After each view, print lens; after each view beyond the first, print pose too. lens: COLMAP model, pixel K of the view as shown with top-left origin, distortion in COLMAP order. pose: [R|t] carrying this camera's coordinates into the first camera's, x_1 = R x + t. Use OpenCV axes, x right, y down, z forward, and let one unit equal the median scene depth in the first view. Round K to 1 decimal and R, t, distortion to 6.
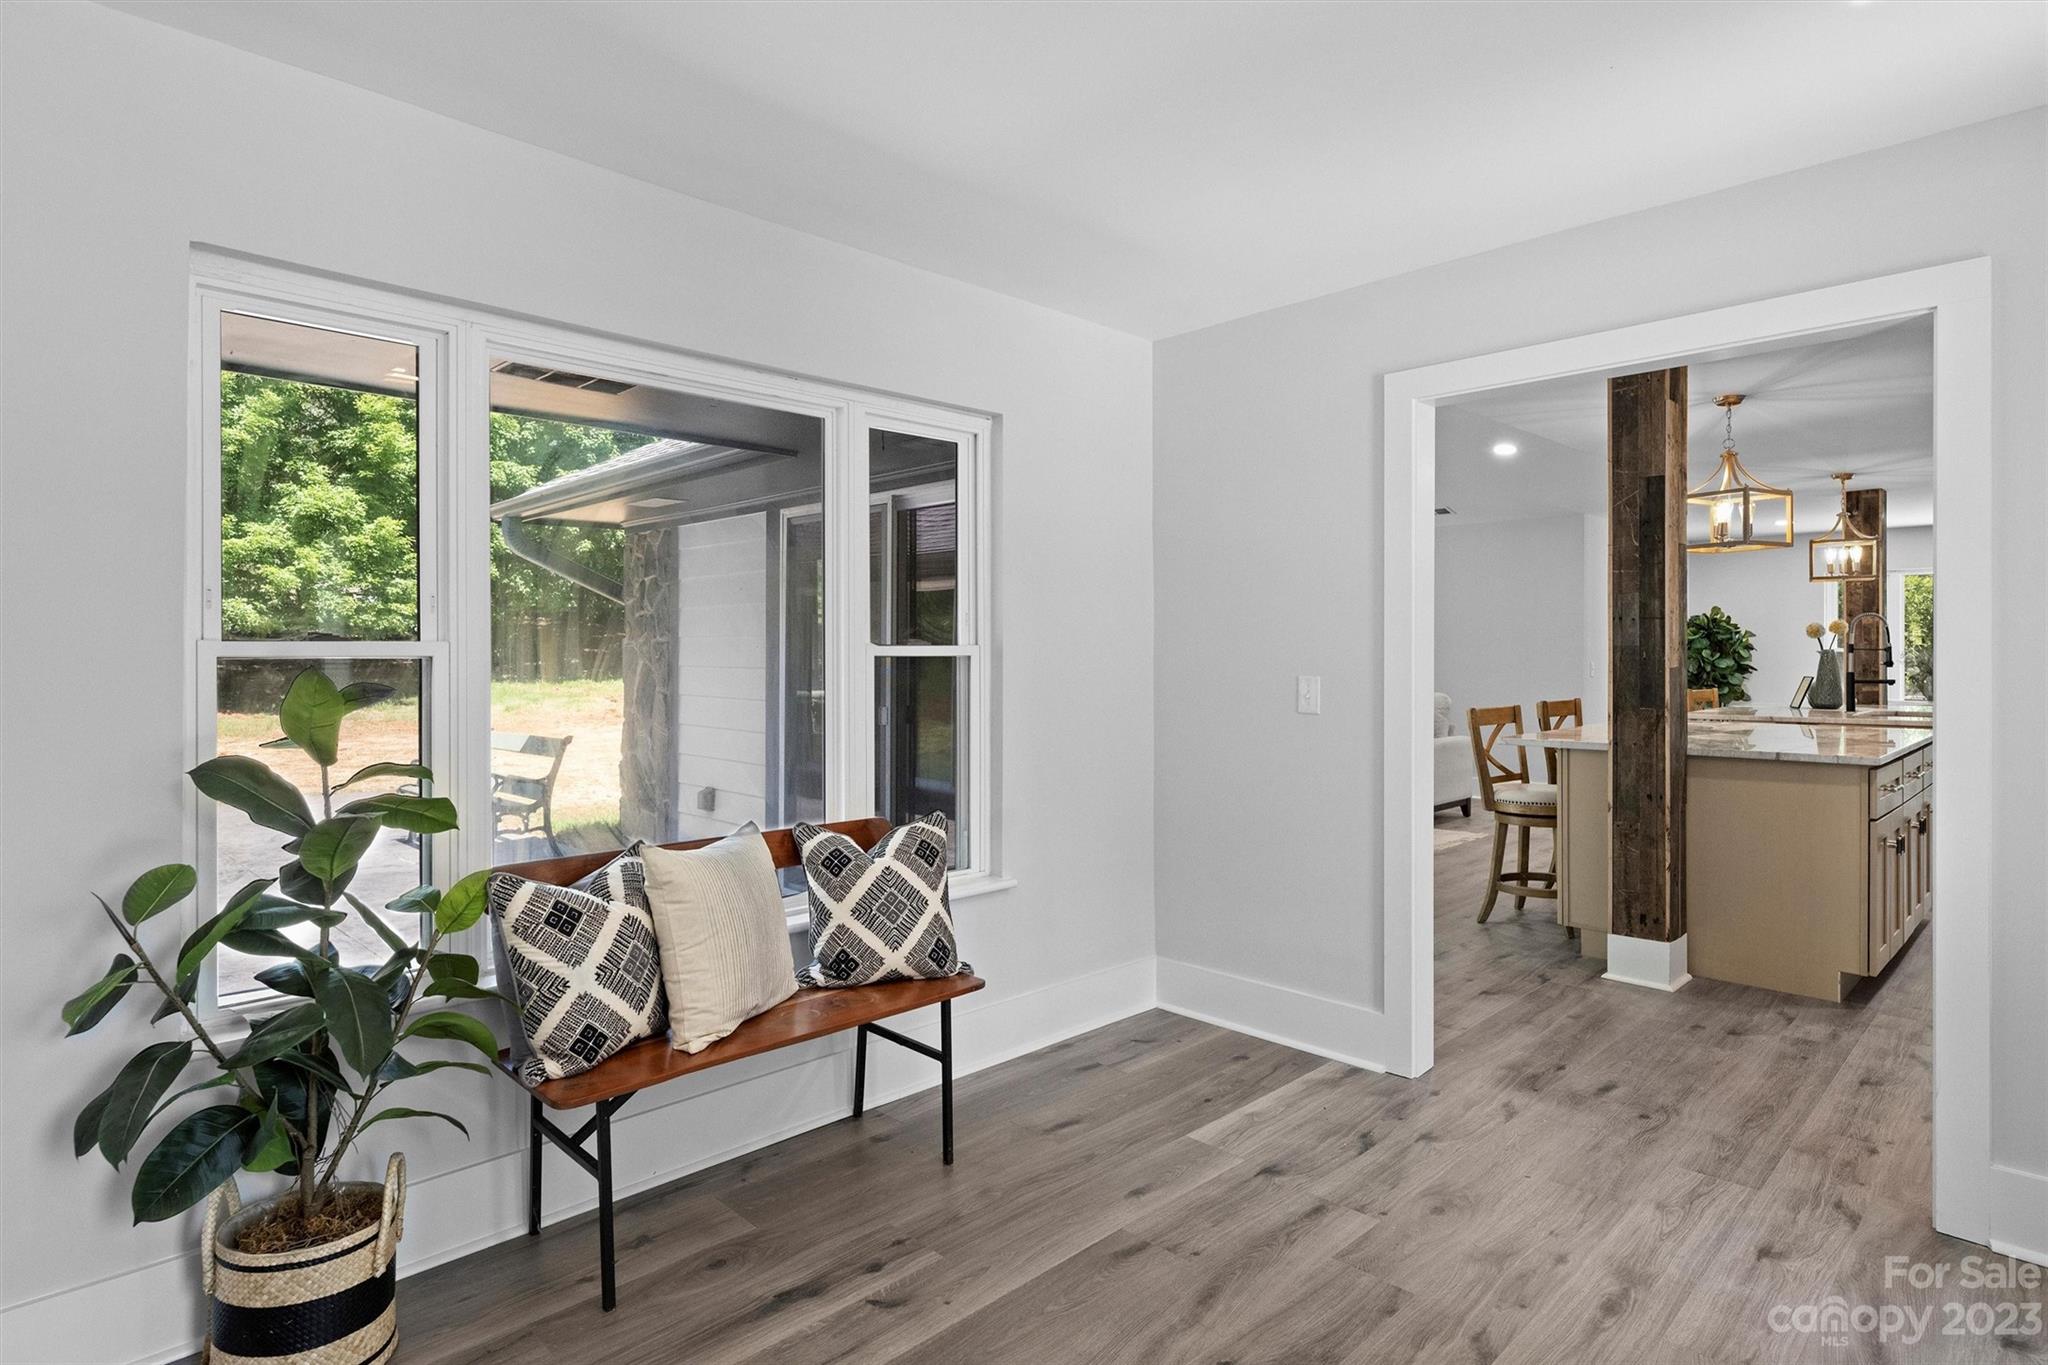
lens RADIAL K [[1084.9, 0, 1018.2], [0, 1084.9, 664.2], [0, 0, 1]] dist [-0.000799, -0.000097]
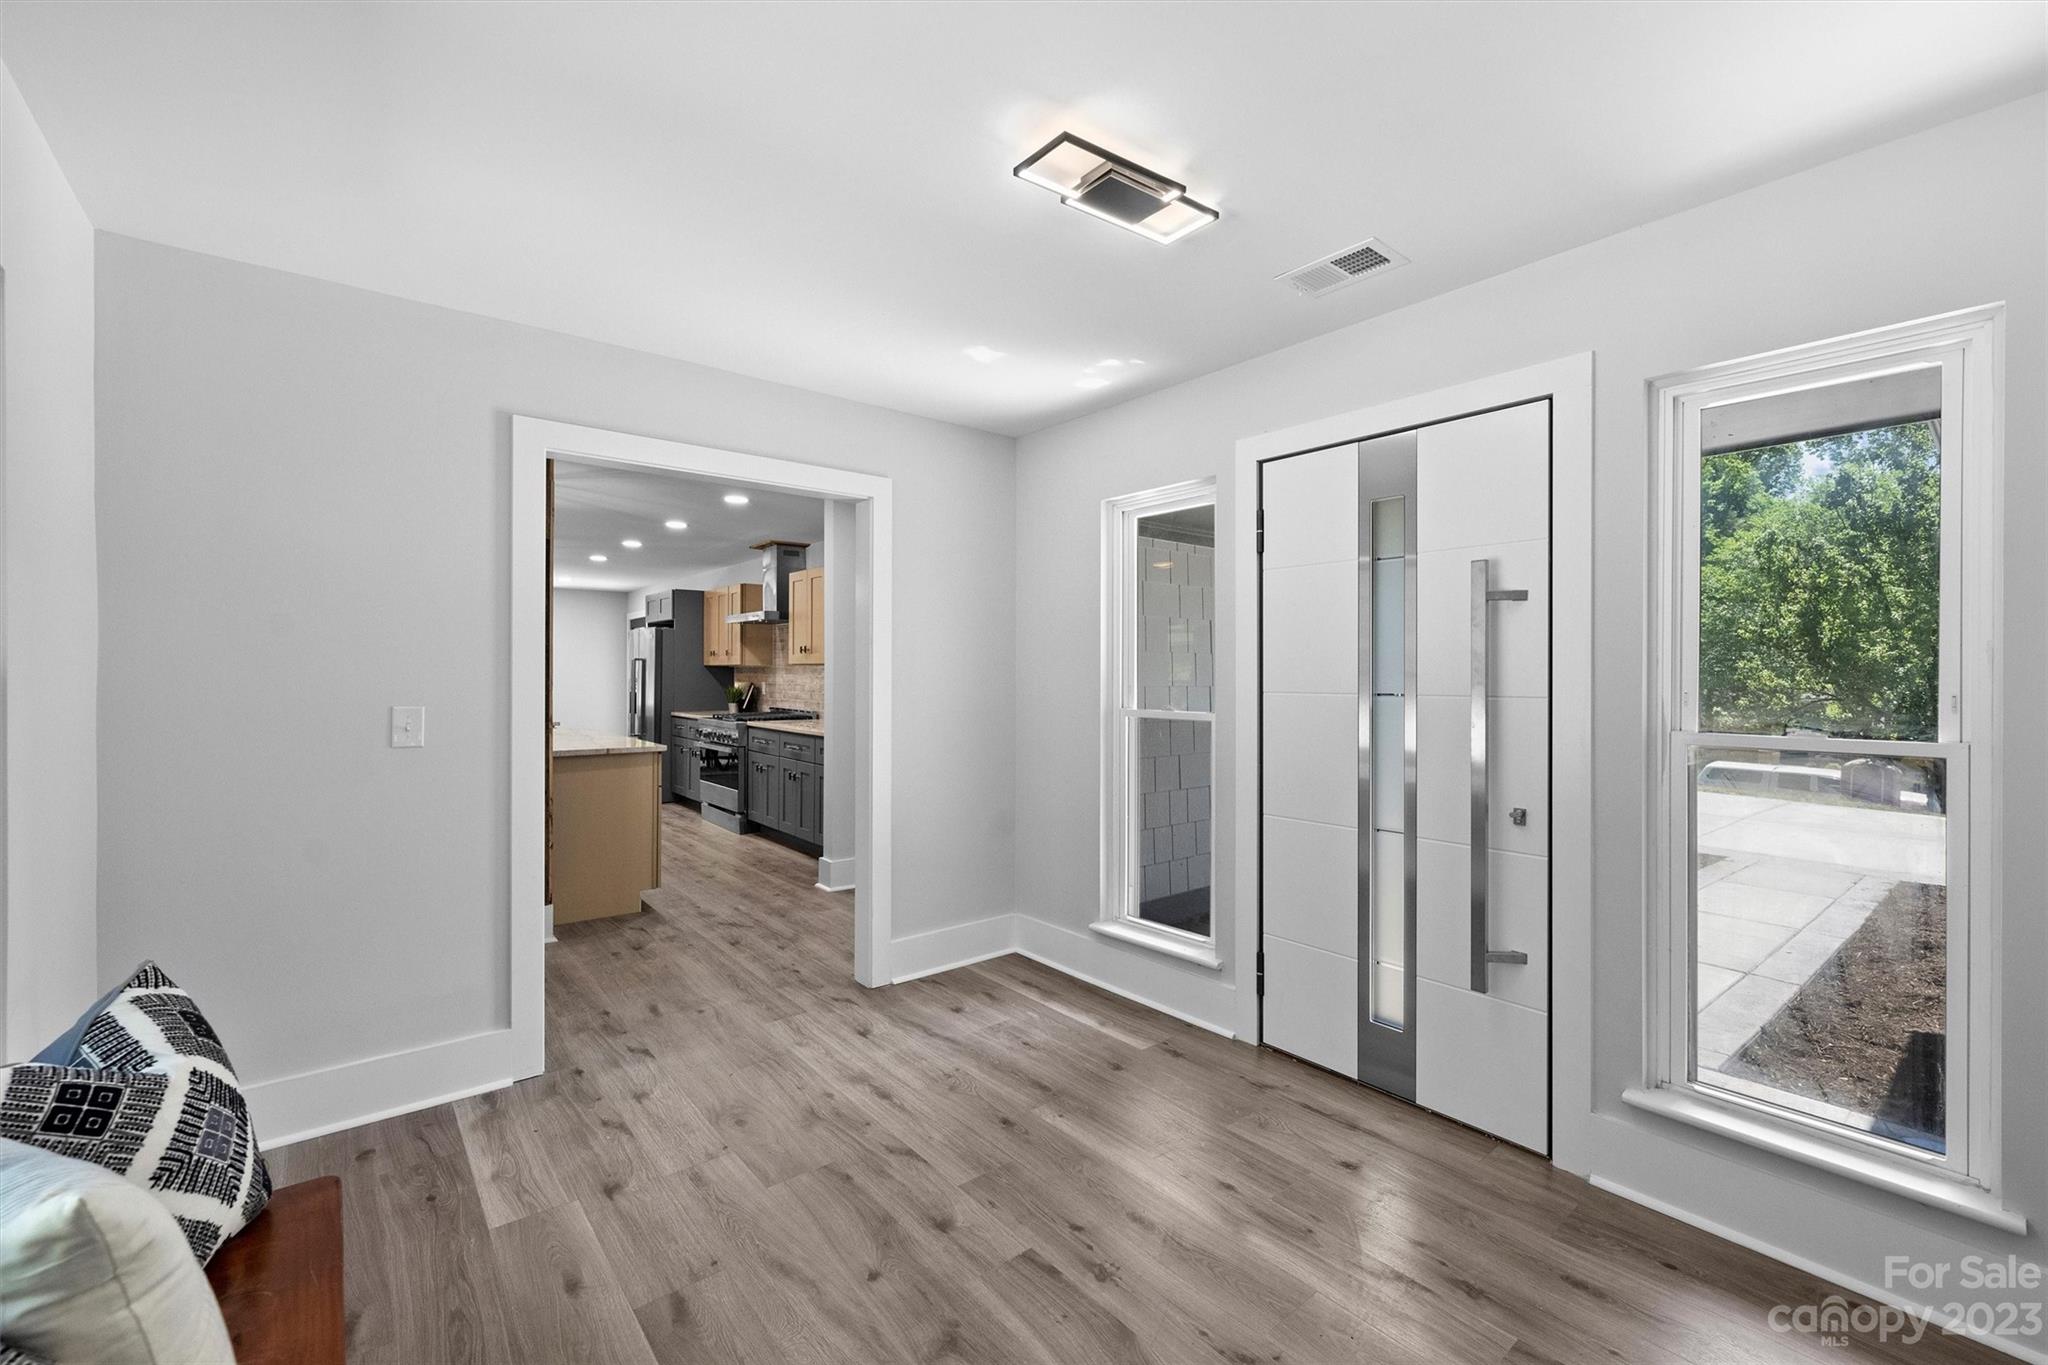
lens RADIAL K [[856.9, 0, 1016.6], [0, 856.9, 680.0], [0, 0, 1]] dist [0.001758, 0.000053]
pose [[0.093464, -0.007180, 0.995597, -0.492844], [0.006098, 0.999959, 0.006639, -0.015754], [-0.995604, 0.005450, 0.093504, 0.497586]]
